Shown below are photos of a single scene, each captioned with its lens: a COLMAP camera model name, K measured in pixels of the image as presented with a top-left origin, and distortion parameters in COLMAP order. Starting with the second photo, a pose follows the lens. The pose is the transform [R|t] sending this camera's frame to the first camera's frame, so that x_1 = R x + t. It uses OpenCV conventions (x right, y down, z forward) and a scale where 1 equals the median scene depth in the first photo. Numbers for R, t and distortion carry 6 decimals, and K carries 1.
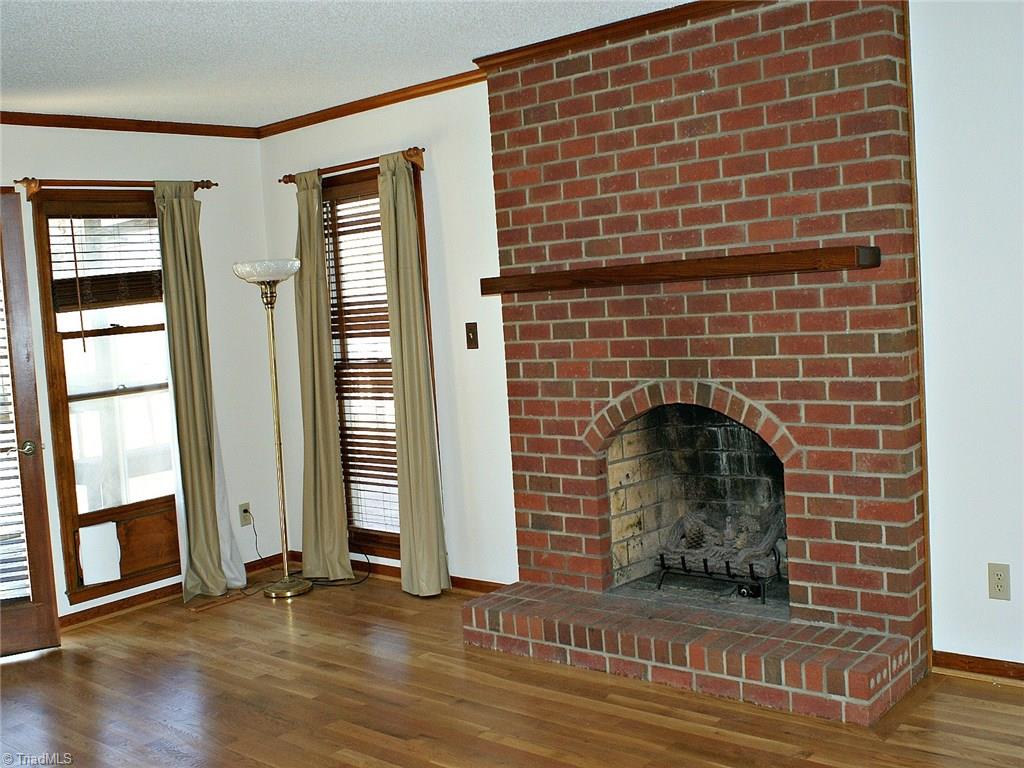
lens RADIAL K [[1070.3, 0, 511.9], [0, 1070.3, 407.1], [0, 0, 1]] dist [-0.071737, 0.015754]
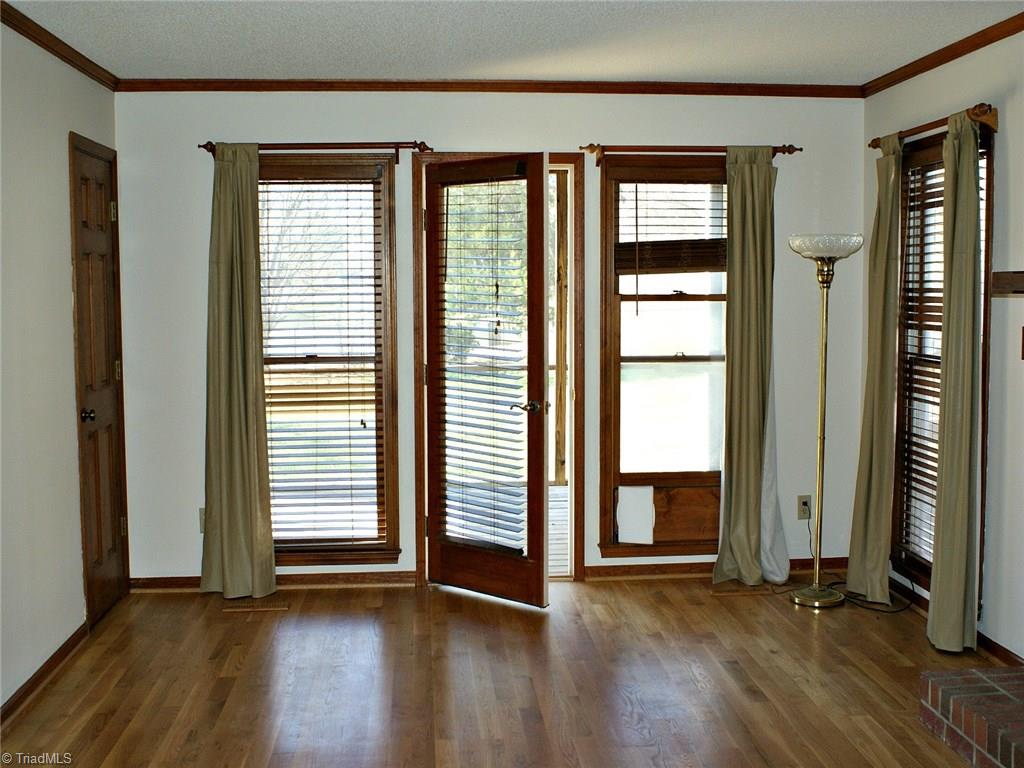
lens RADIAL K [[1089.1, 0, 512.8], [0, 1089.1, 379.2], [0, 0, 1]] dist [-0.112352, 0.146252]
pose [[0.708777, 0.134243, -0.692542, 0.229035], [-0.126246, 0.990015, 0.062701, -0.040192], [0.694044, 0.042989, 0.718648, 0.166365]]
